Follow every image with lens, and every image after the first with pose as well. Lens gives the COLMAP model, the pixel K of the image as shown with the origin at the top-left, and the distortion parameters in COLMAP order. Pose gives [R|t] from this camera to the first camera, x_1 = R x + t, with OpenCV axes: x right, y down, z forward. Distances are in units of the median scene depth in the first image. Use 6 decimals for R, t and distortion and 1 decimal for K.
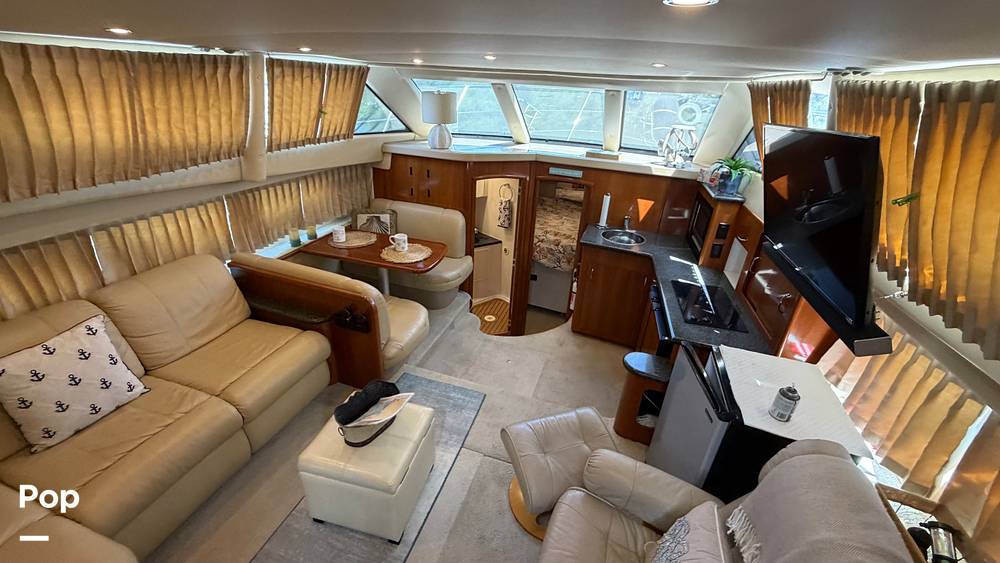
lens RADIAL K [[400.1, 0, 497.1], [0, 400.1, 281.6], [0, 0, 1]] dist [0.001313, 0.000001]
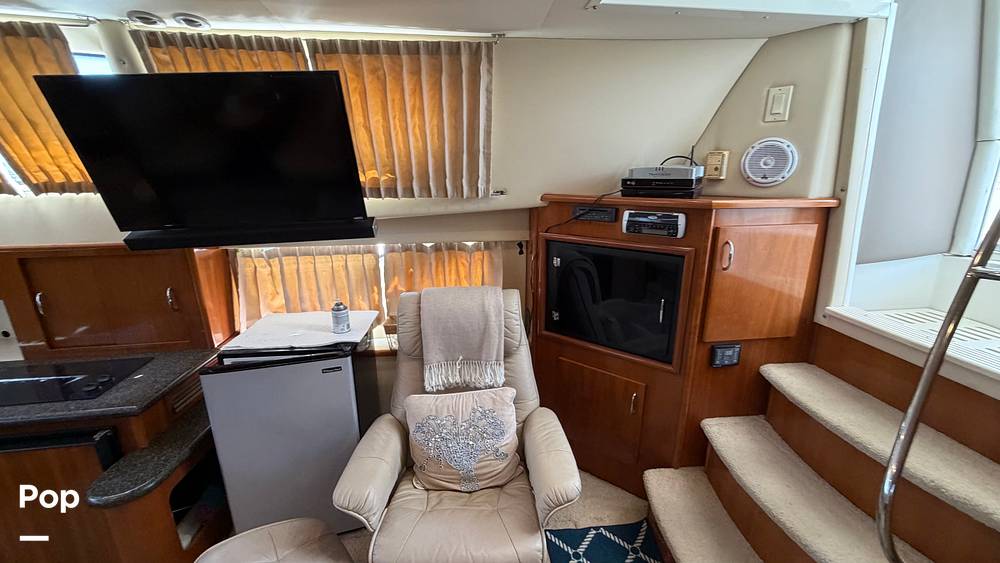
lens RADIAL K [[400.1, 0, 496.2], [0, 400.1, 282.0], [0, 0, 1]] dist [0.001313, 0.000001]
pose [[-0.396038, -0.288610, 0.871699, -0.221508], [0.397401, 0.801936, 0.446062, -0.060521], [-0.827784, 0.523072, -0.202903, 0.405546]]
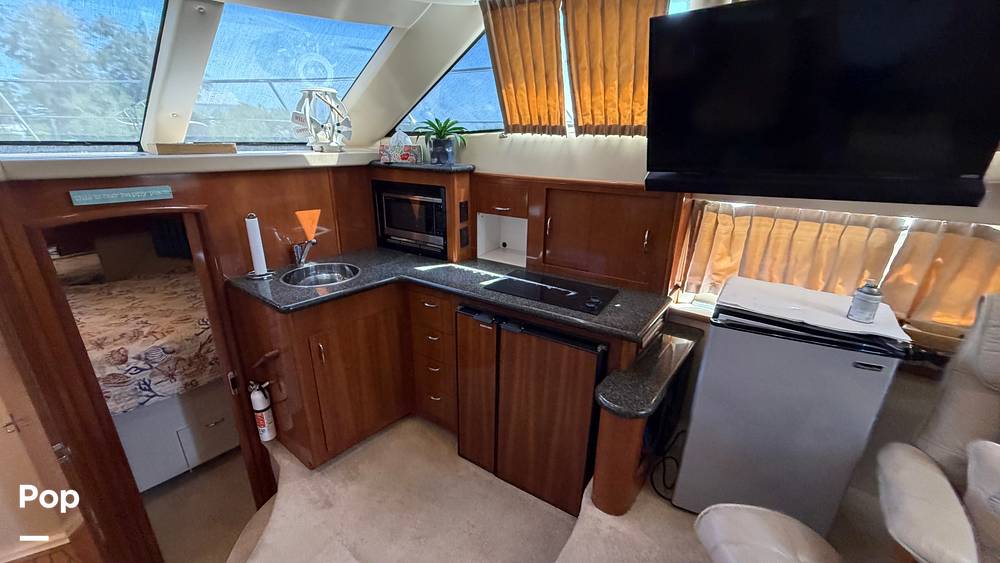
lens RADIAL K [[400.1, 0, 496.1], [0, 400.1, 281.3], [0, 0, 1]] dist [0.001313, 0.000001]
pose [[0.304908, -0.363900, 0.880118, -0.162433], [0.423947, 0.879376, 0.216720, -0.150517], [-0.852819, 0.307044, 0.422403, 0.662731]]
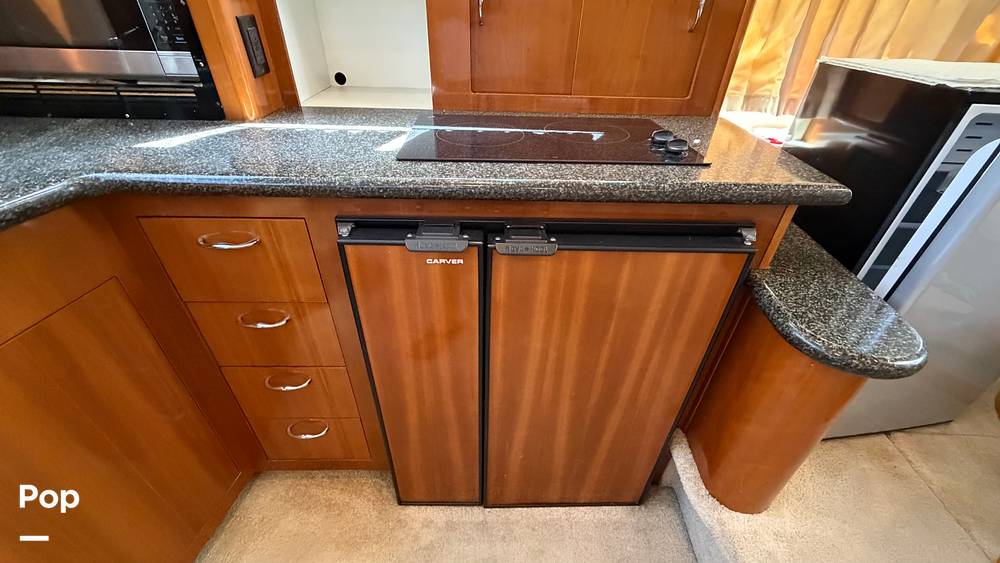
lens RADIAL K [[400.1, 0, 498.1], [0, 400.1, 273.9], [0, 0, 1]] dist [0.001313, 0.000001]
pose [[-0.265817, -0.590805, 0.761768, 0.179474], [0.392770, 0.655265, 0.645260, -0.091149], [-0.880382, 0.470721, 0.057870, 0.935776]]
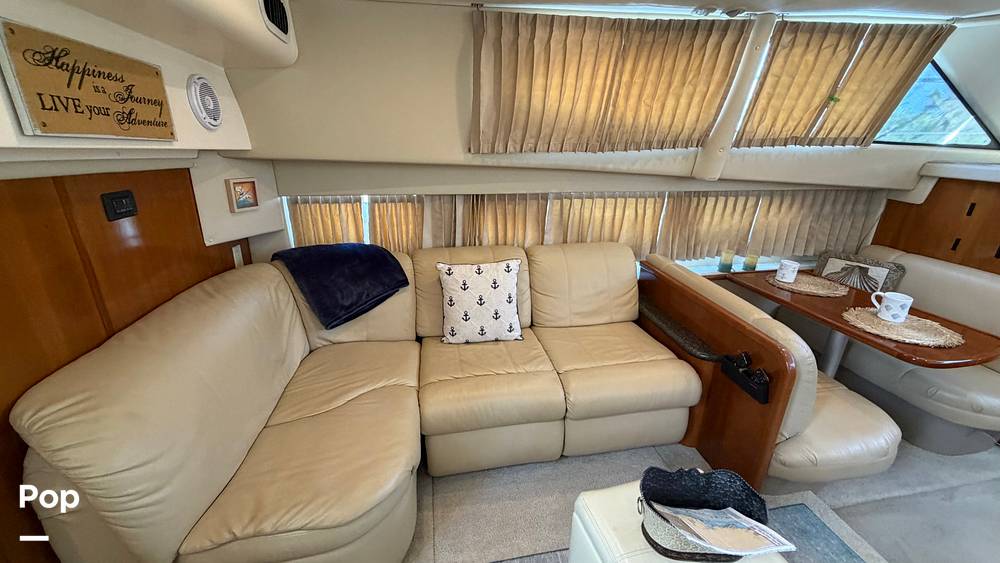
lens RADIAL K [[400.1, 0, 496.3], [0, 400.1, 281.5], [0, 0, 1]] dist [0.001313, 0.000001]
pose [[0.474705, 0.261954, -0.840259, -0.034191], [-0.377772, 0.922913, 0.074299, 0.051883], [0.794949, 0.282156, 0.537070, 0.225311]]
